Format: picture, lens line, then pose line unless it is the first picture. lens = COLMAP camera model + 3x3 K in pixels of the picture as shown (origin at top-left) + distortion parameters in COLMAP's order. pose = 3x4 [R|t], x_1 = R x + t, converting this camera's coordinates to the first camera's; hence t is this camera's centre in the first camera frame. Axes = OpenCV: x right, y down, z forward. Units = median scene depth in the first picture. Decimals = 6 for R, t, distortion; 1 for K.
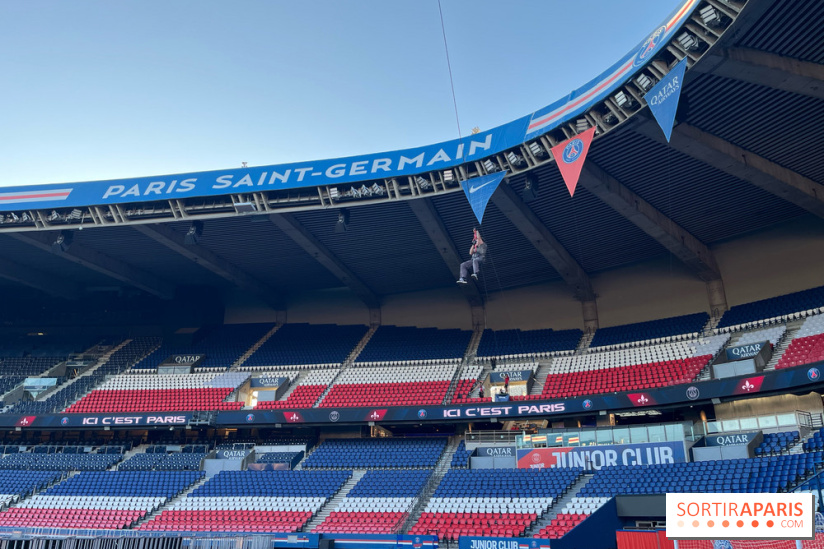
lens RADIAL K [[641.3, 0, 415.0], [0, 641.3, 275.0], [0, 0, 1]] dist [0.061355, -0.066112]
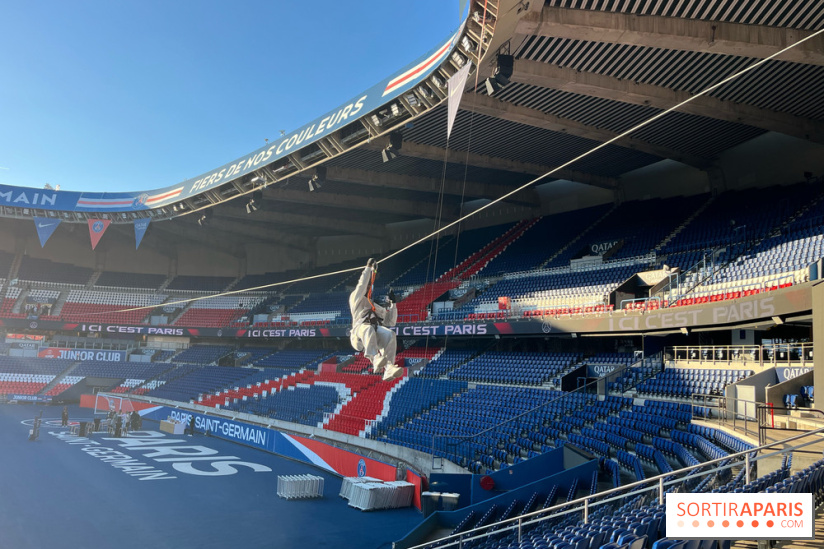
lens RADIAL K [[641.3, 0, 415.0], [0, 641.3, 275.0], [0, 0, 1]] dist [0.061355, -0.066112]
pose [[0.753680, 0.113166, 0.647426, -0.295023], [-0.275765, 0.948611, 0.155210, -0.579476], [-0.596591, -0.295516, 0.746156, -1.117106]]
